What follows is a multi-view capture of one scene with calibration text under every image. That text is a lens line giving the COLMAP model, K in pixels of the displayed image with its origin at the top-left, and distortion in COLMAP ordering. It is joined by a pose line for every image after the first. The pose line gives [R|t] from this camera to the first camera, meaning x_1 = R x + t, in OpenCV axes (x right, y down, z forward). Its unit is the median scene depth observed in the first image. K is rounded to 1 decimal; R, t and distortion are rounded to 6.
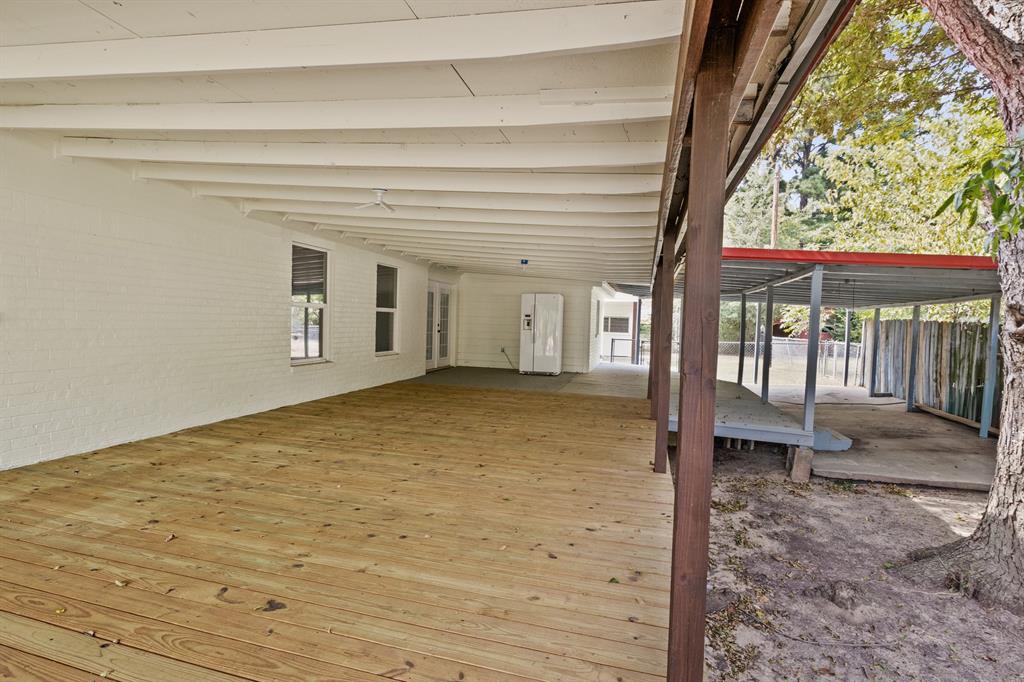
lens RADIAL K [[506.4, 0, 514.1], [0, 506.4, 341.5], [0, 0, 1]] dist [-0.008082, -0.001271]
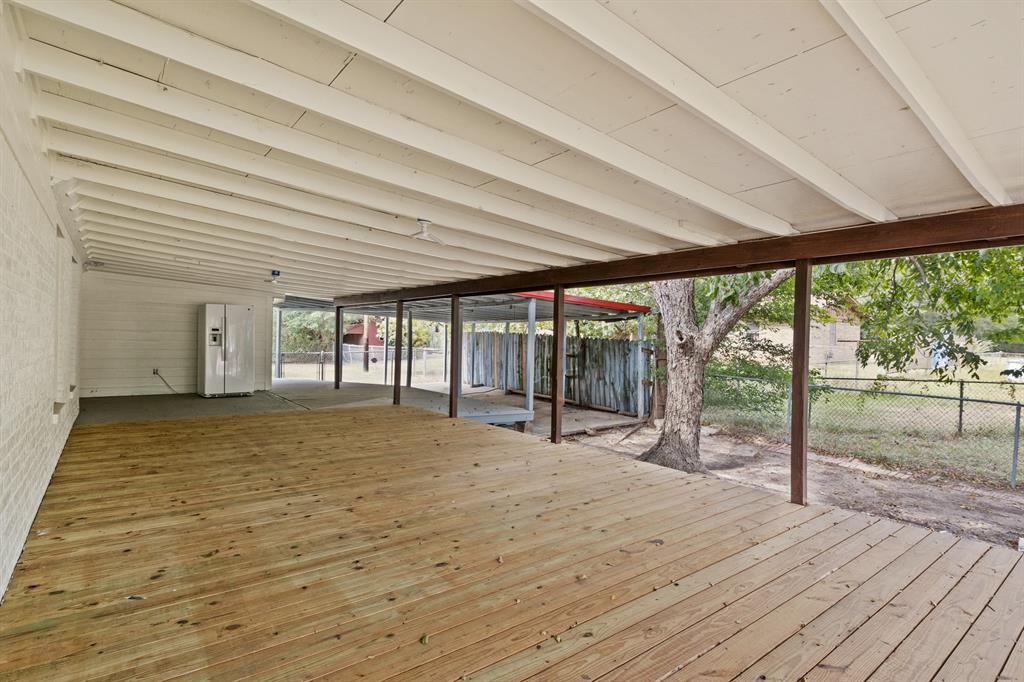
lens RADIAL K [[506.4, 0, 514.2], [0, 506.4, 340.9], [0, 0, 1]] dist [-0.008082, -0.001271]
pose [[0.603514, -0.018678, 0.797134, -1.032712], [0.030882, 0.999523, 0.000040, -0.045362], [-0.796754, 0.024593, 0.603803, 0.225428]]
